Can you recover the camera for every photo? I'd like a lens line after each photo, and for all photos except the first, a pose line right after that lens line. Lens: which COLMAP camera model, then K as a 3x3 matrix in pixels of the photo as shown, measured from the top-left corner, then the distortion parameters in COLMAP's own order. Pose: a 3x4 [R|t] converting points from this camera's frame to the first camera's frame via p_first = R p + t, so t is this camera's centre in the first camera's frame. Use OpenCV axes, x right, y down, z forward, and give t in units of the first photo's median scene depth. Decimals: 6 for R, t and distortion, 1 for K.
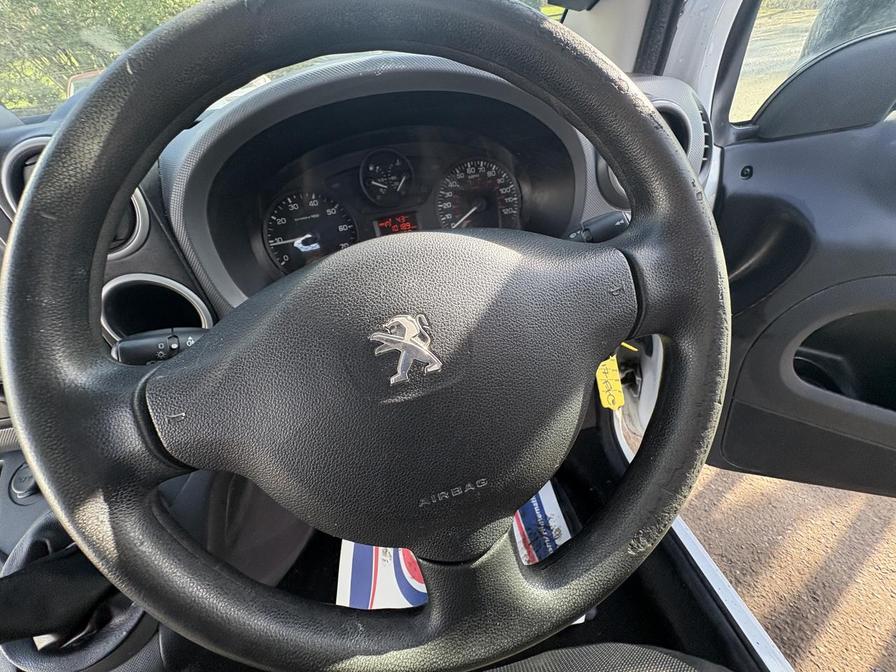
lens RADIAL K [[358.6, 0, 446.7], [0, 358.6, 336.8], [0, 0, 1]] dist [0.002261, -0.000751]
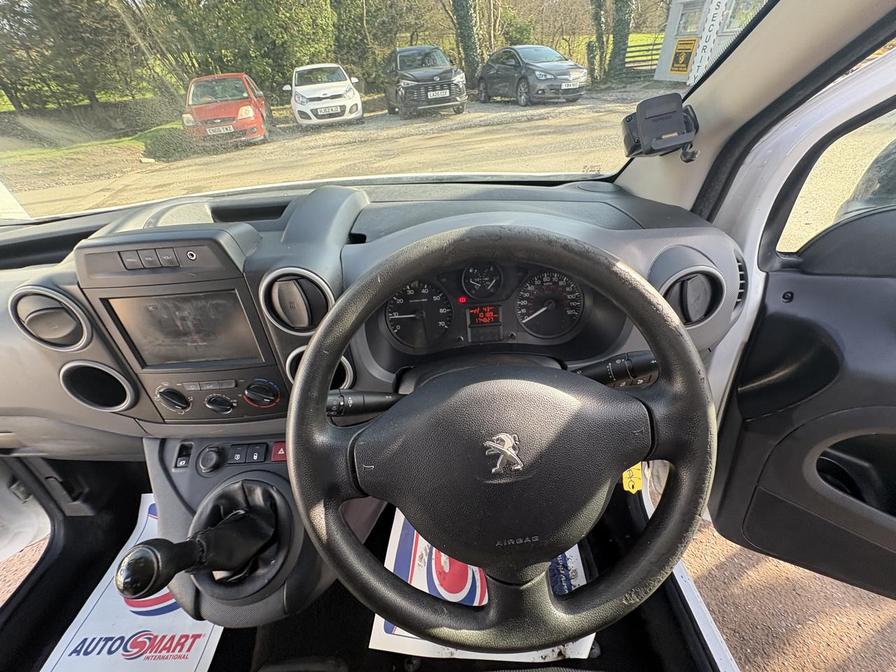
lens RADIAL K [[358.6, 0, 448.2], [0, 358.6, 337.4], [0, 0, 1]] dist [0.002261, -0.000751]
pose [[0.983497, 0.145653, -0.107321, -0.113727], [-0.148452, 0.988746, -0.018529, -0.186481], [0.103415, 0.034155, 0.994052, -0.317608]]
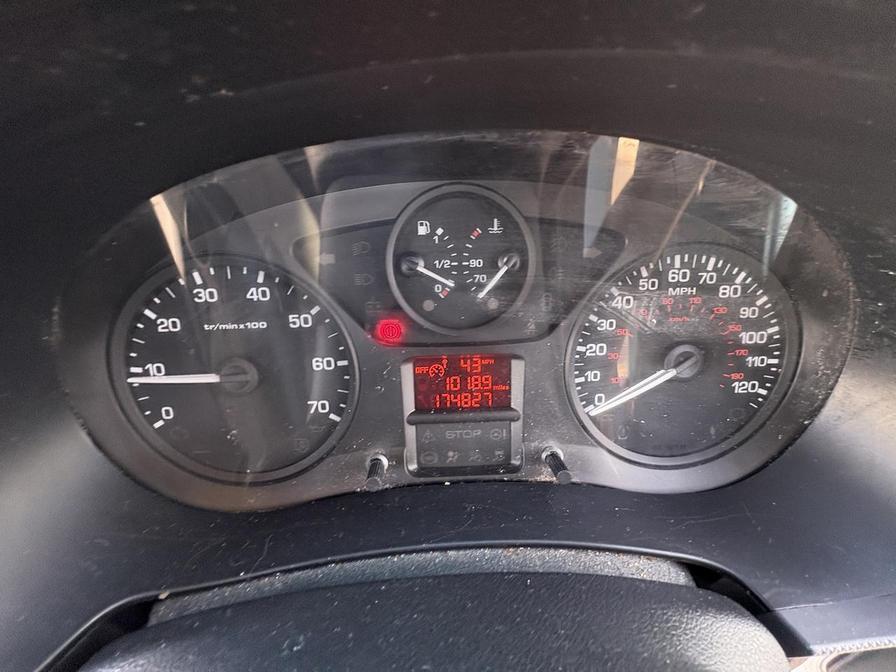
lens RADIAL K [[358.6, 0, 447.9], [0, 358.6, 337.8], [0, 0, 1]] dist [0.002261, -0.000751]
pose [[0.978436, 0.191920, -0.076358, -0.133150], [-0.194632, 0.980425, -0.029744, -0.350232], [0.069155, 0.043964, 0.996637, 0.626922]]
